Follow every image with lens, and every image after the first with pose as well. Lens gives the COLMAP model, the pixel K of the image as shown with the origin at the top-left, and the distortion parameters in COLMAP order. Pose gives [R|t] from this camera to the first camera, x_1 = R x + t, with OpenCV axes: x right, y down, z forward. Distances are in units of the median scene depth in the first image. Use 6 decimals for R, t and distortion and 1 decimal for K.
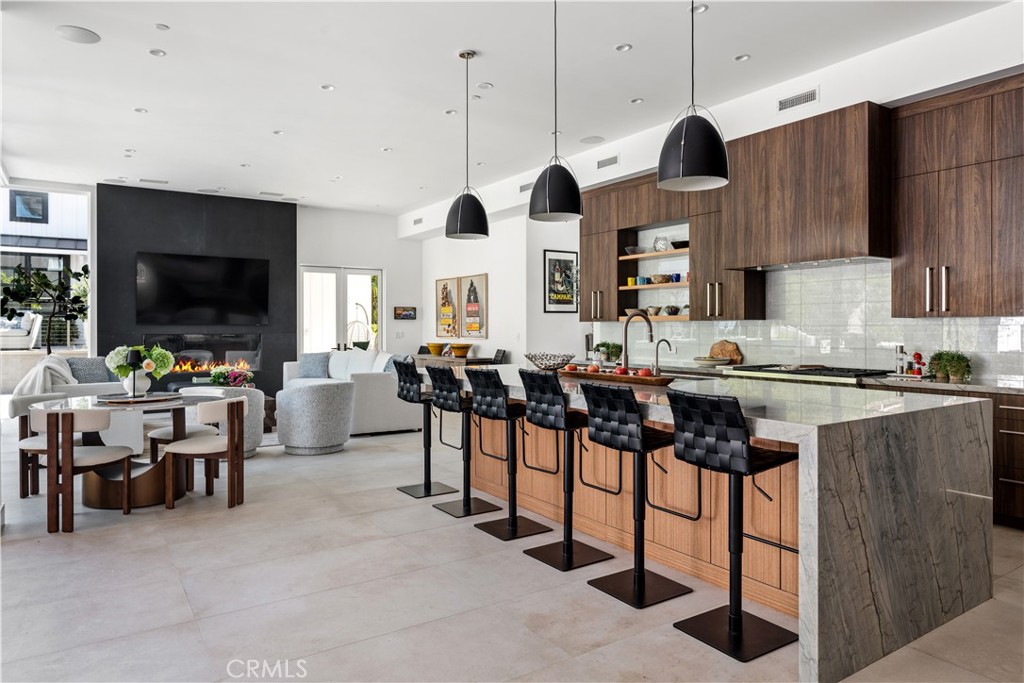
lens RADIAL K [[653.3, 0, 516.3], [0, 653.3, 330.9], [0, 0, 1]] dist [-0.004871, -0.001705]
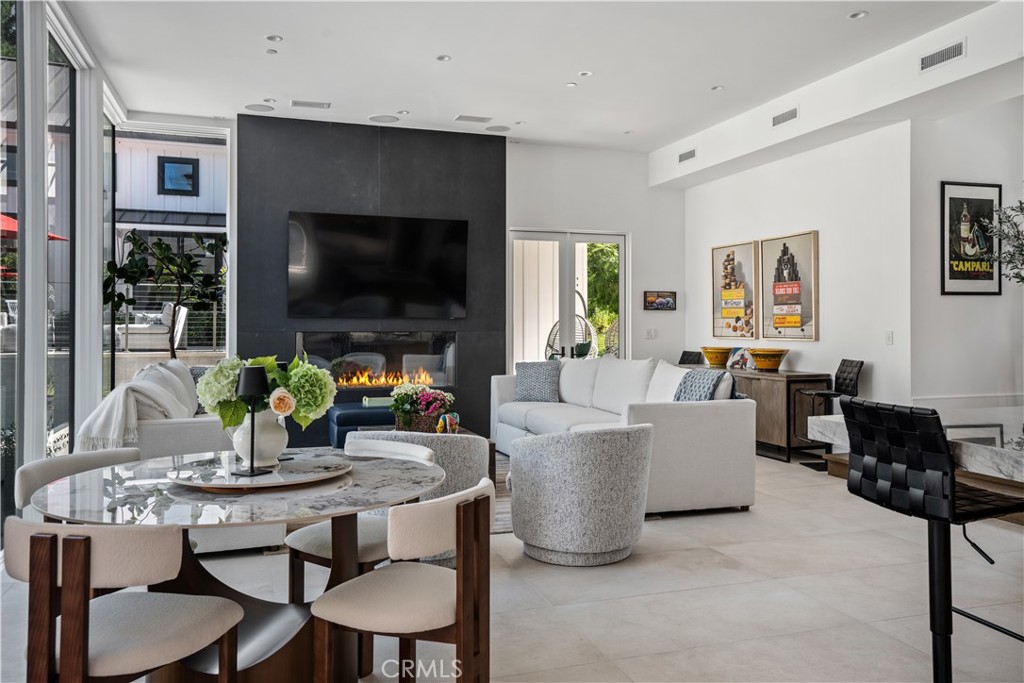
lens RADIAL K [[772.2, 0, 508.9], [0, 772.2, 319.8], [0, 0, 1]] dist [0.006183, 0.005621]
pose [[0.964550, -0.001218, -0.263899, -0.134425], [-0.001989, 0.999927, -0.011885, 0.001759], [0.263894, 0.011988, 0.964477, 0.258933]]
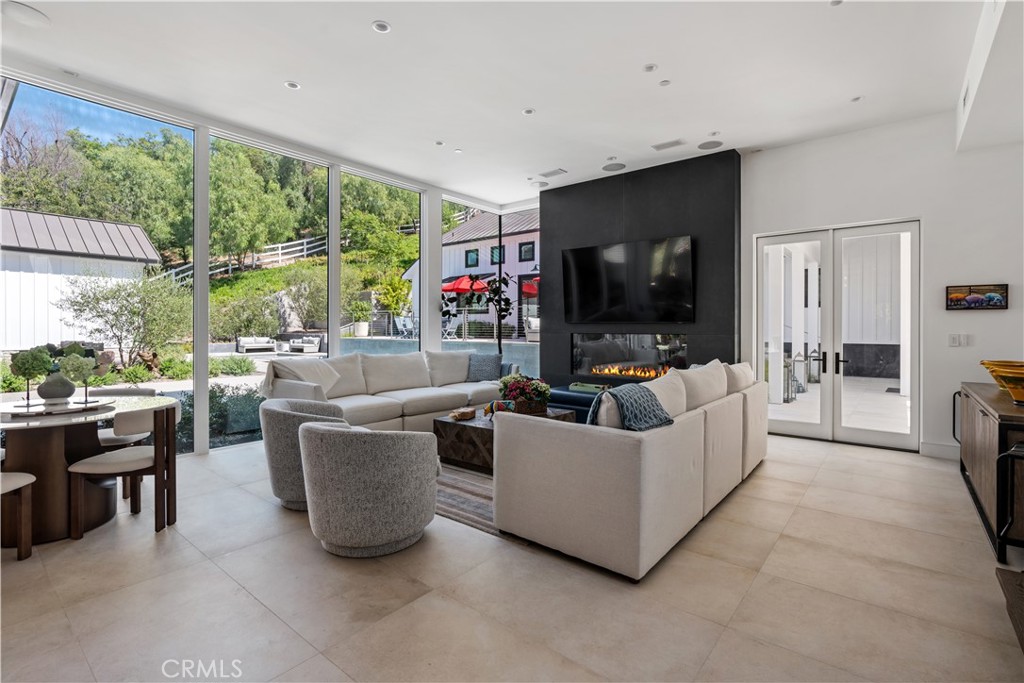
lens RADIAL K [[472.3, 0, 513.0], [0, 472.3, 331.4], [0, 0, 1]] dist [-0.013858, 0.000078]
pose [[0.293267, 0.007038, -0.956005, 0.079169], [-0.004710, 0.999971, 0.005917, -0.001843], [0.956019, 0.002767, 0.293292, 0.669984]]
